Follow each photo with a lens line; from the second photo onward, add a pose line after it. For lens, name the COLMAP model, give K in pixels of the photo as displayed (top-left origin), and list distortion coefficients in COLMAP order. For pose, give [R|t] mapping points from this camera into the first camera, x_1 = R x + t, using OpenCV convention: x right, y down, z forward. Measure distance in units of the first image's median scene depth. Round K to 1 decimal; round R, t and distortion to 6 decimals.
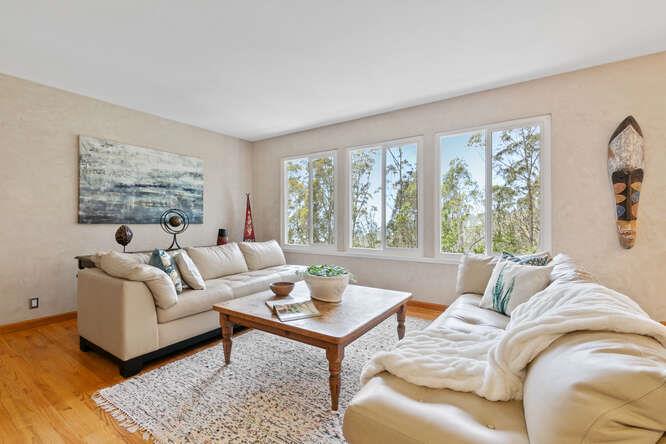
lens RADIAL K [[287.6, 0, 328.9], [0, 287.6, 222.3], [0, 0, 1]] dist [0.004773, -0.000760]
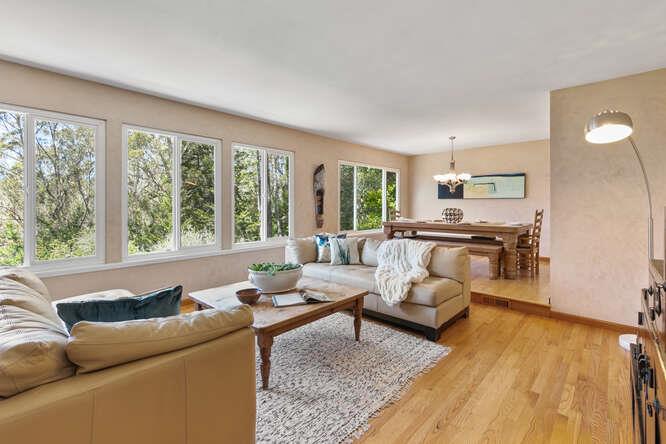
lens RADIAL K [[313.4, 0, 325.9], [0, 313.4, 205.4], [0, 0, 1]] dist [-0.002593, -0.001860]
pose [[0.166017, 0.001870, 0.986121, -1.136601], [0.010672, 0.999936, -0.003693, -0.059029], [-0.986065, 0.011137, 0.165986, 0.583129]]
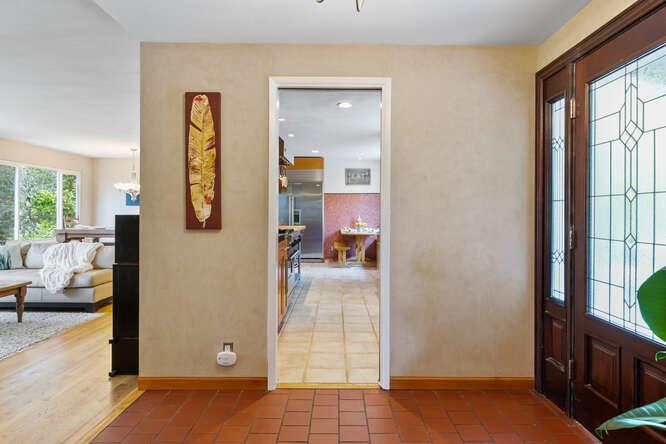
lens RADIAL K [[398.2, 0, 335.6], [0, 398.2, 215.4], [0, 0, 1]] dist [0.010291, 0.002653]
pose [[-0.563584, -0.008378, 0.826016, -2.252860], [0.003497, 0.999915, 0.012527, -0.067615], [-0.826051, 0.009949, -0.563507, 0.506078]]
